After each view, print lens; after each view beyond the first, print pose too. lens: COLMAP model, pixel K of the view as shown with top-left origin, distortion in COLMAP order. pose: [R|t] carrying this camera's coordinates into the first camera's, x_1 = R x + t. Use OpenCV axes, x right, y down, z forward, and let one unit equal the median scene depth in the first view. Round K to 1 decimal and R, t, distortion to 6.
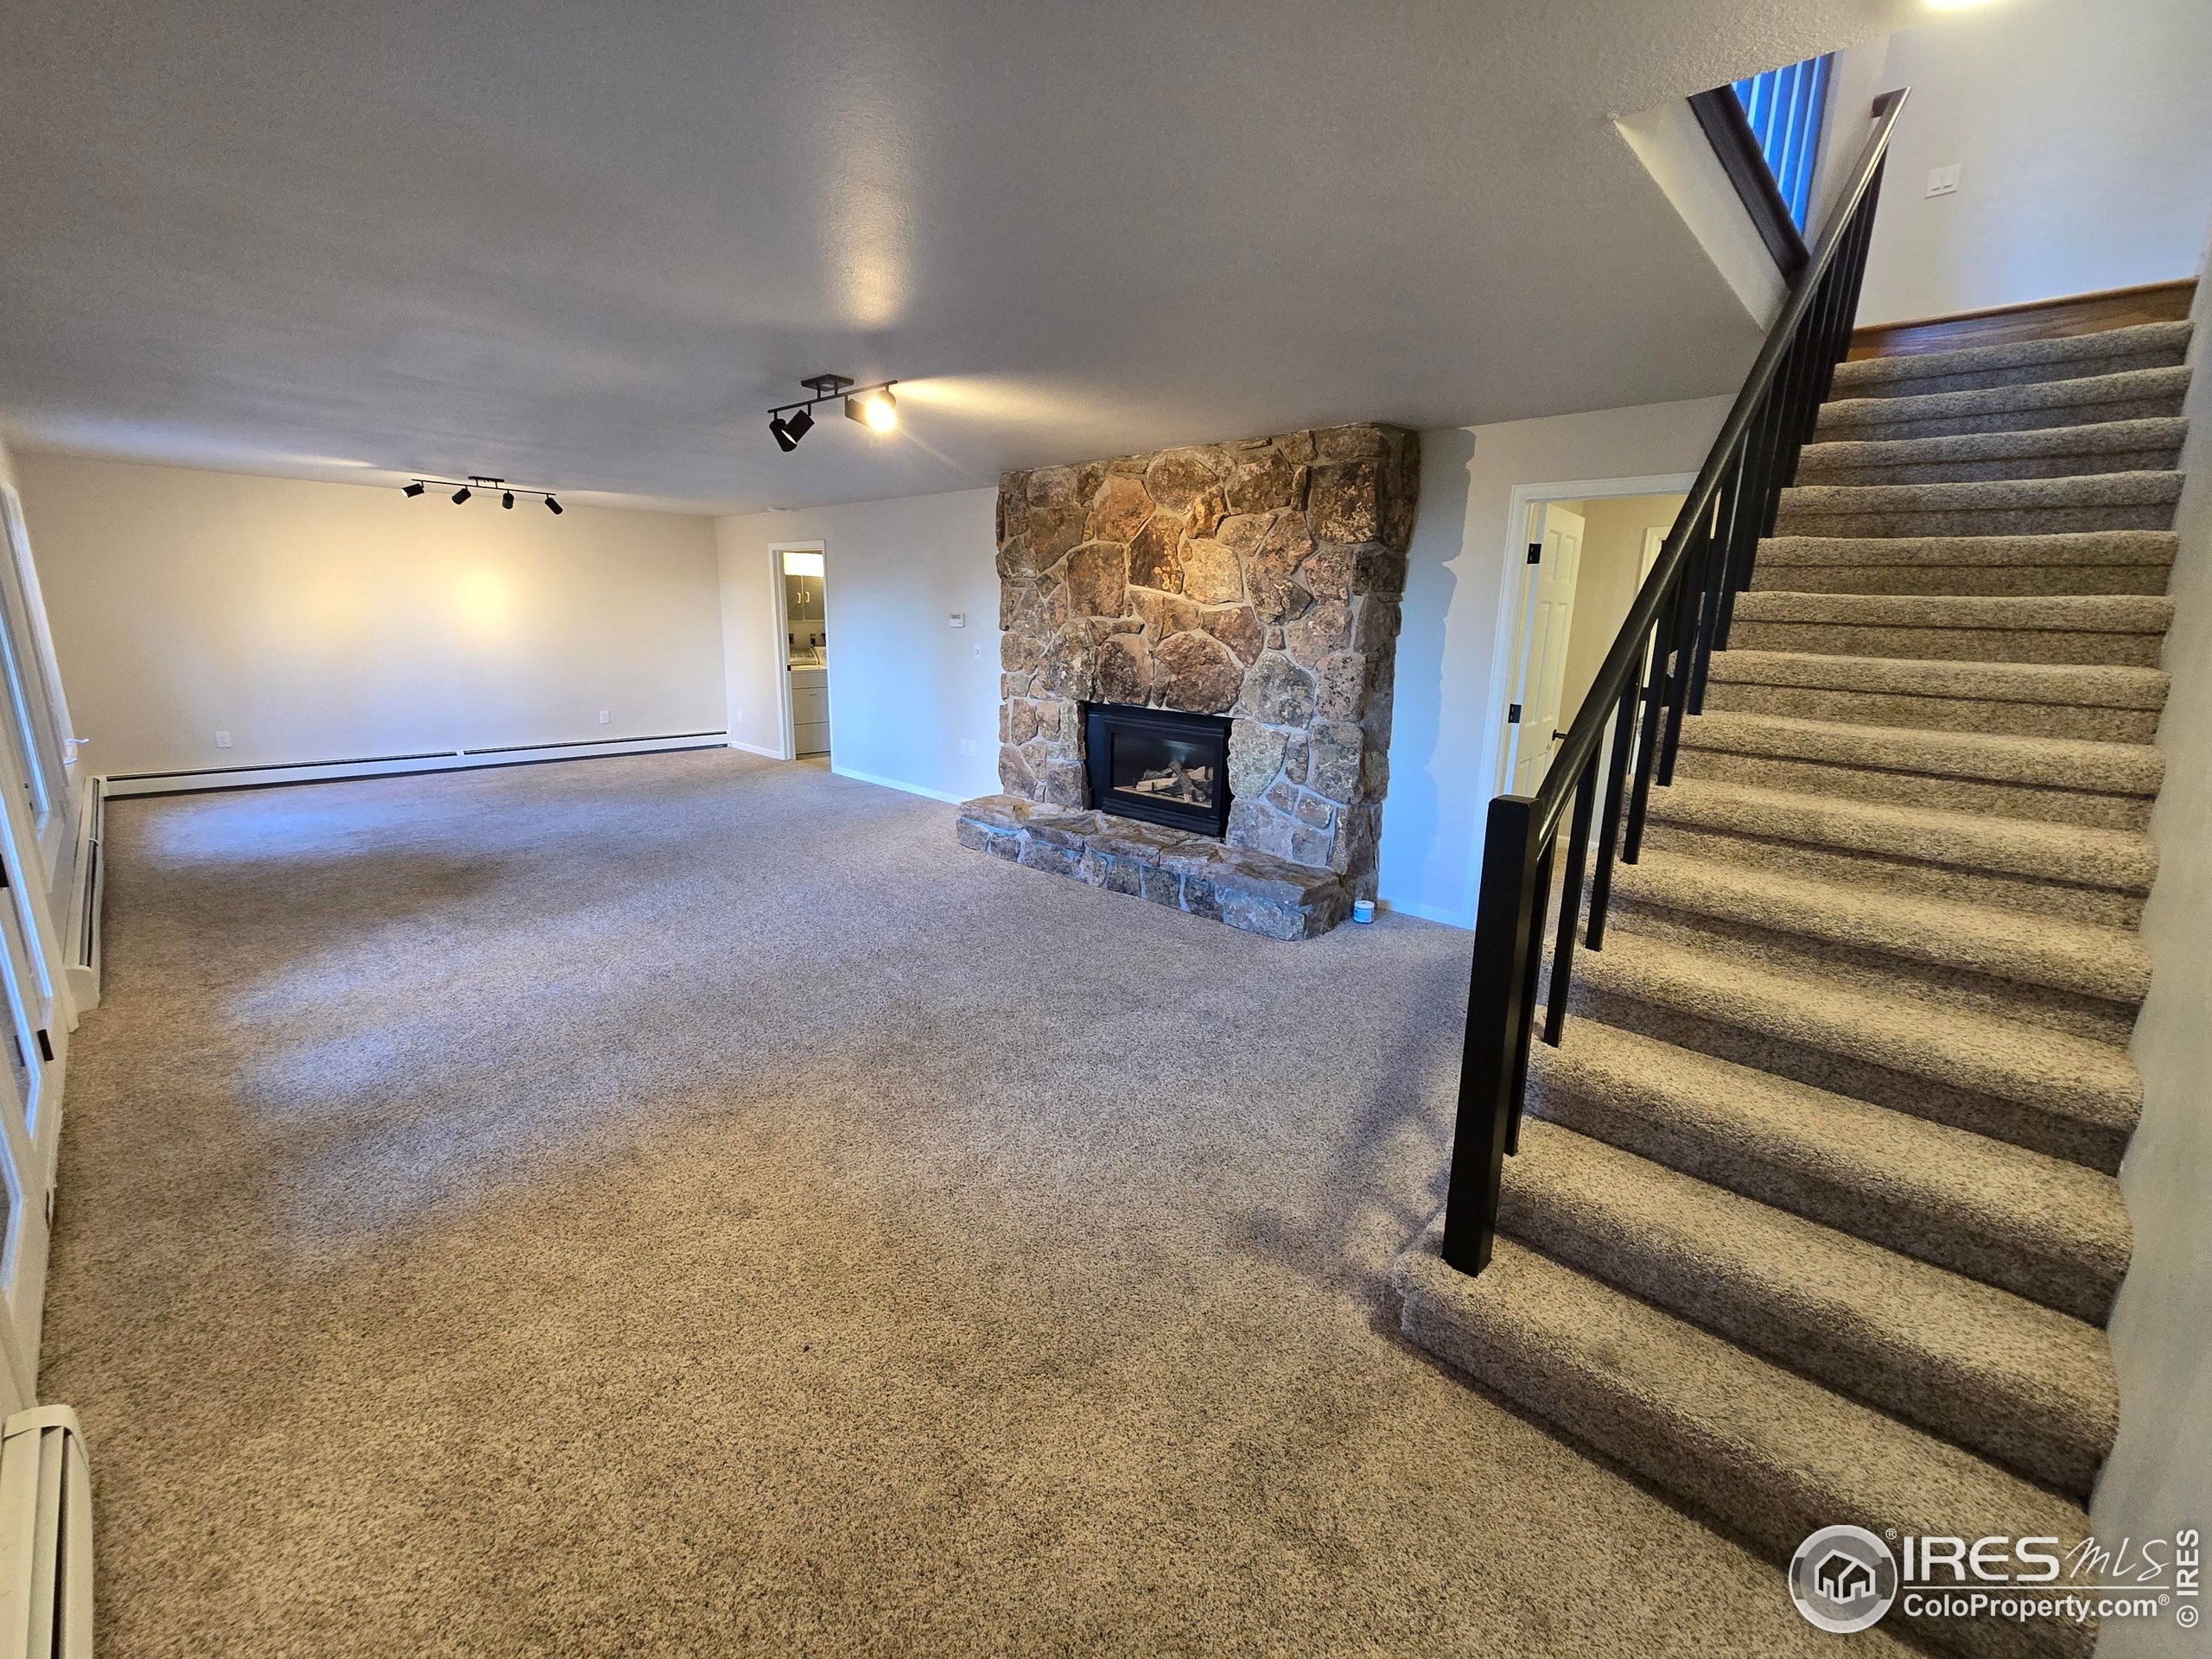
lens RADIAL K [[904.6, 0, 1112.5], [0, 904.6, 816.8], [0, 0, 1]] dist [-0.000625, -0.000870]
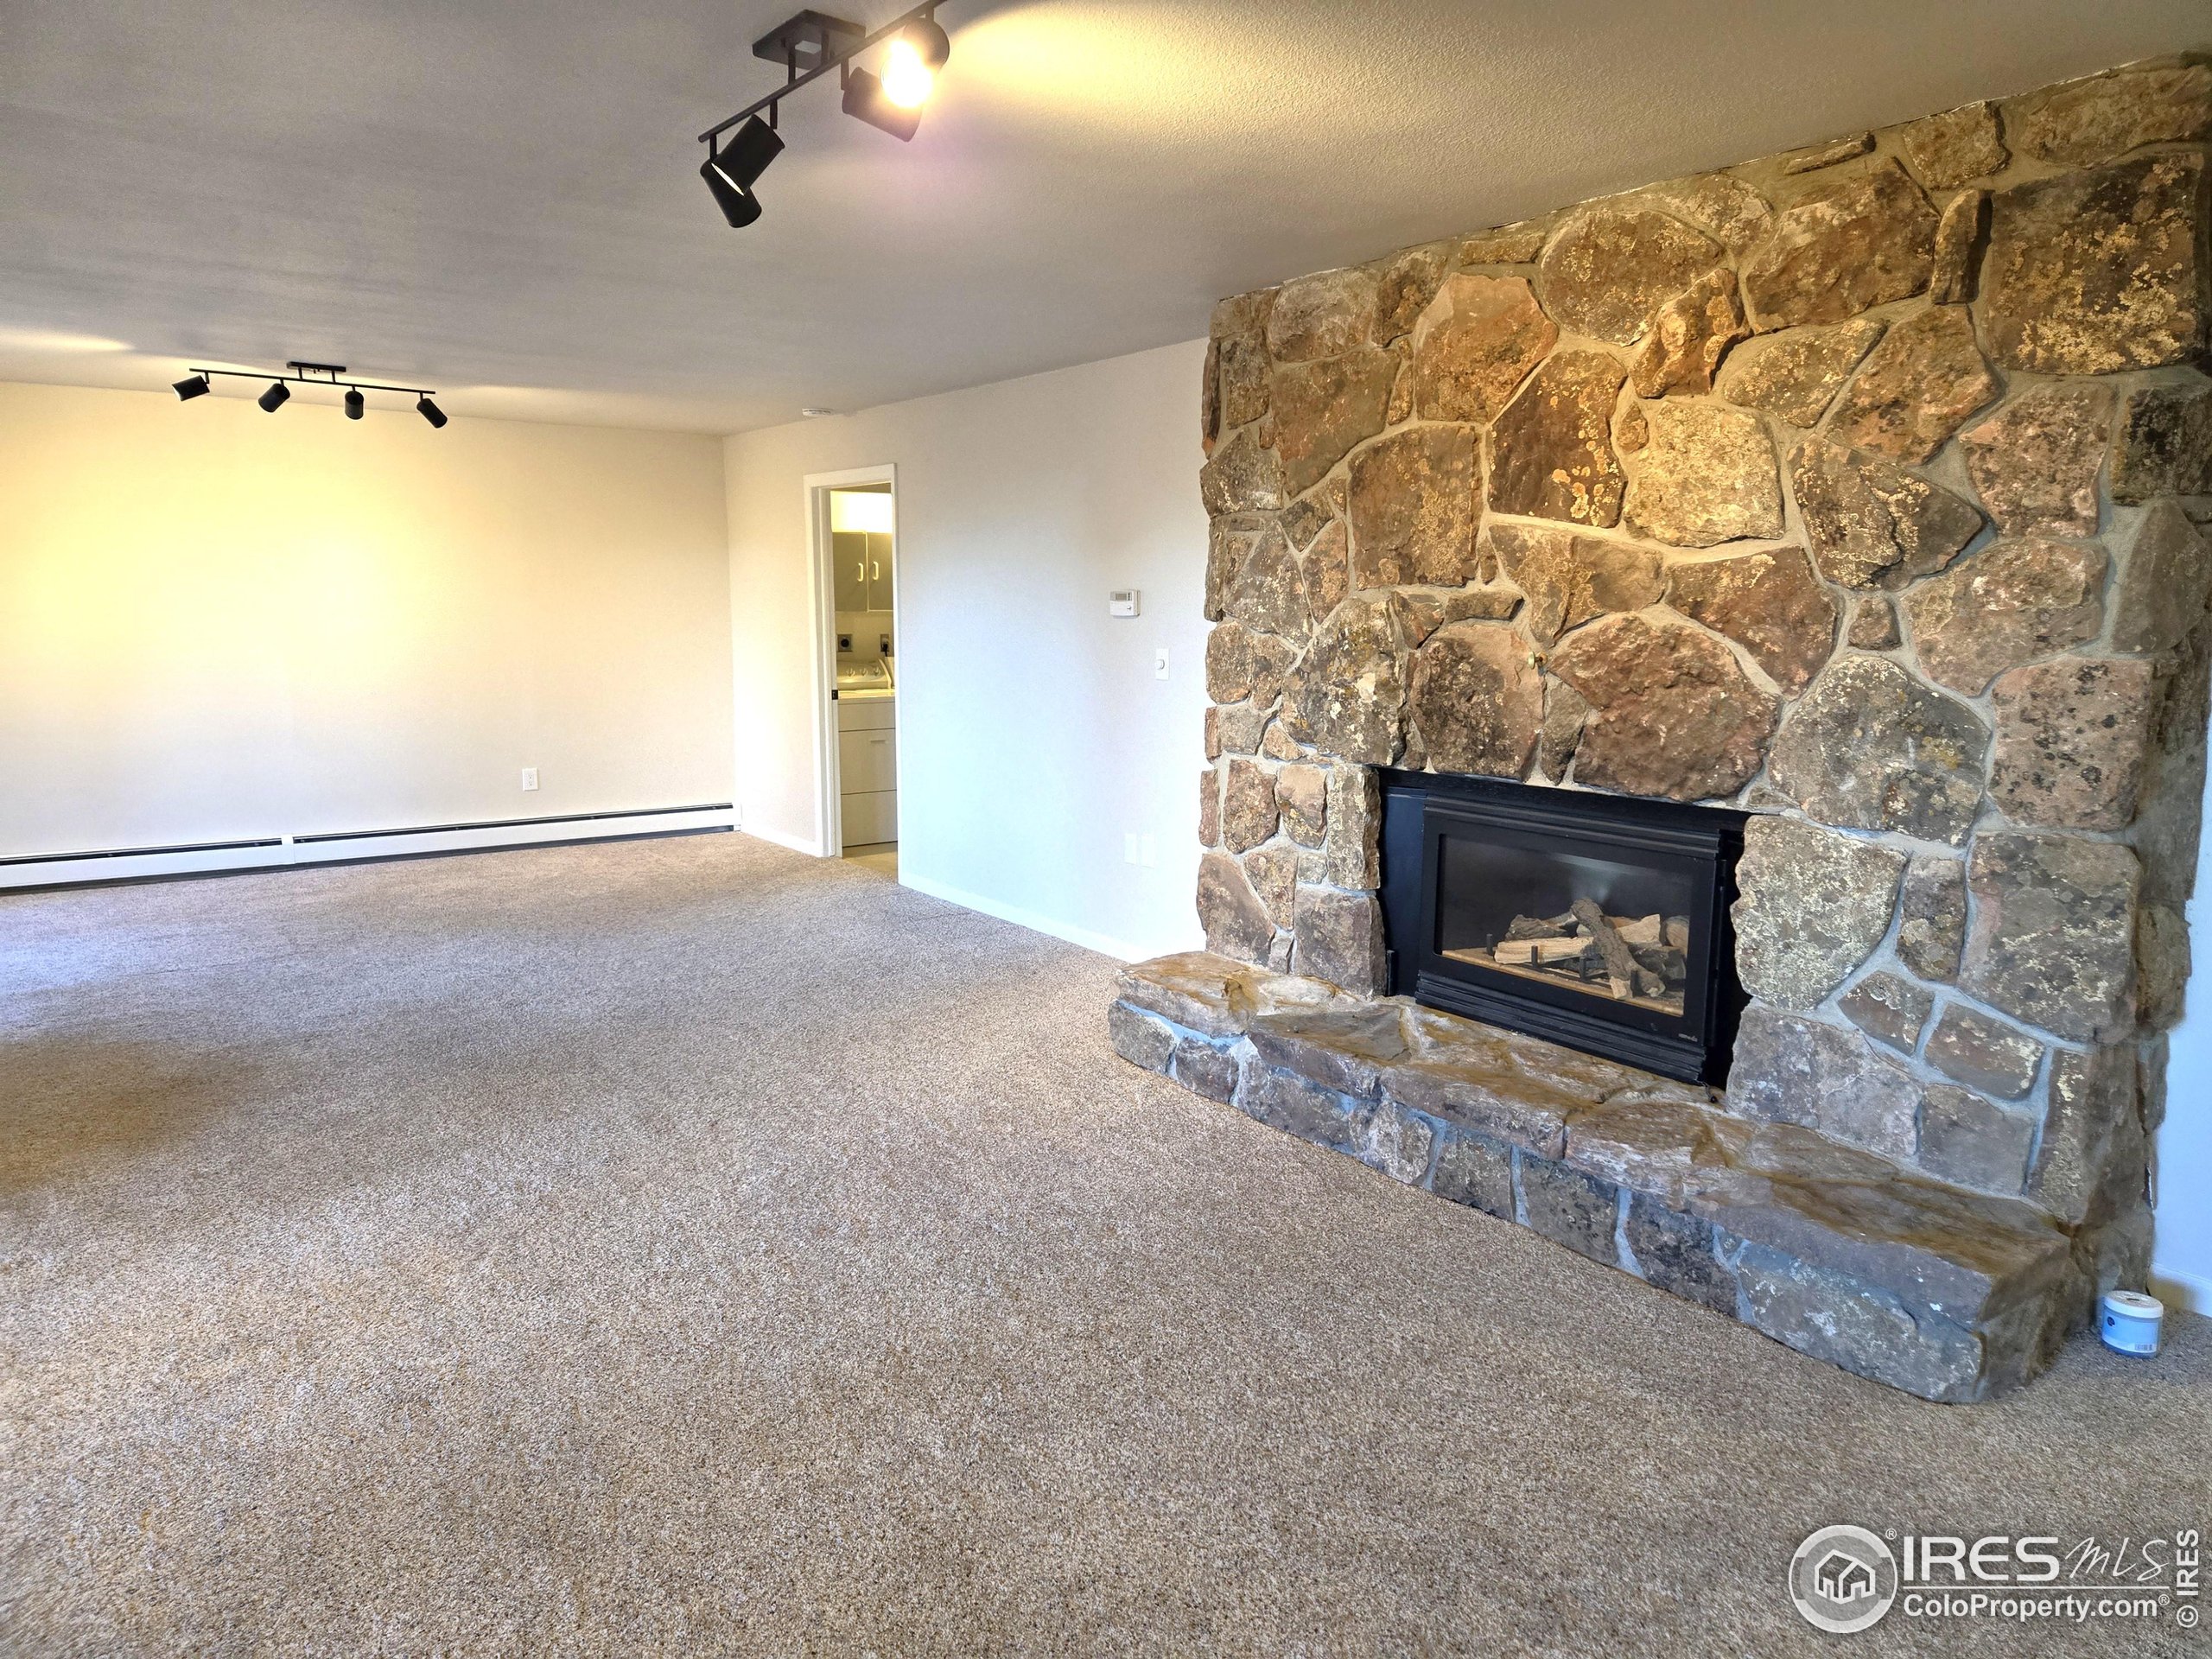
lens RADIAL K [[1483.7, 0, 1096.5], [0, 1483.7, 835.5], [0, 0, 1]] dist [0.089064, -0.068955]
pose [[0.979939, 0.013463, -0.198843, -0.025089], [-0.026161, 0.997772, -0.061371, -0.047590], [0.197574, 0.065342, 0.978108, 0.255945]]
